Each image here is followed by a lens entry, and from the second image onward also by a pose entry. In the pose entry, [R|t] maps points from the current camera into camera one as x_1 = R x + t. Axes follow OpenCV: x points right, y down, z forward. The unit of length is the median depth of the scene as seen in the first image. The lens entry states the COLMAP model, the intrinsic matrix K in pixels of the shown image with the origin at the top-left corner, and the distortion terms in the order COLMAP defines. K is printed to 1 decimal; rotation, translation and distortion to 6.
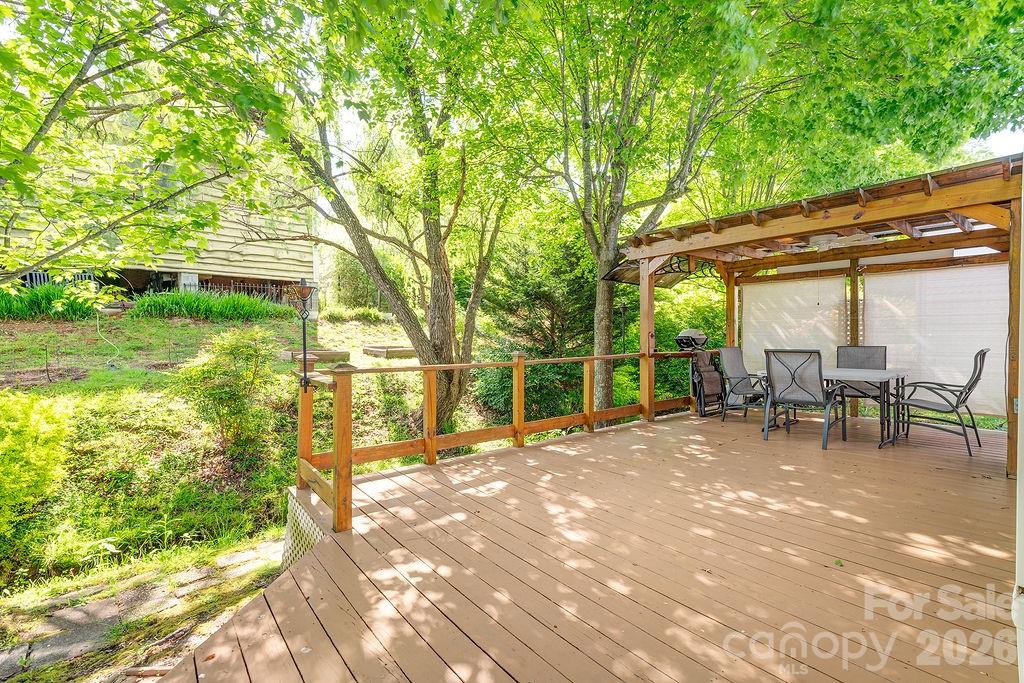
lens RADIAL K [[464.0, 0, 508.5], [0, 464.0, 321.6], [0, 0, 1]] dist [0.000564, -0.000268]
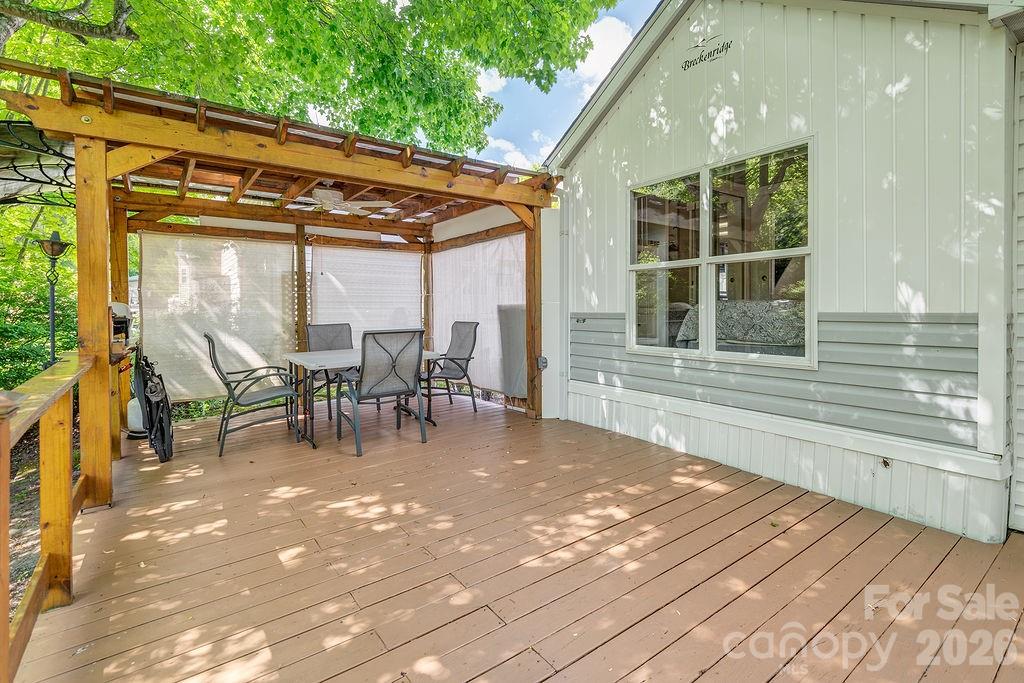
lens RADIAL K [[464.0, 0, 508.5], [0, 464.0, 321.6], [0, 0, 1]] dist [0.000564, -0.000268]
pose [[0.033910, -0.027749, 0.999040, -0.185603], [-0.023281, 0.999321, 0.028547, 0.020290], [-0.999154, -0.024226, 0.033241, 0.833144]]
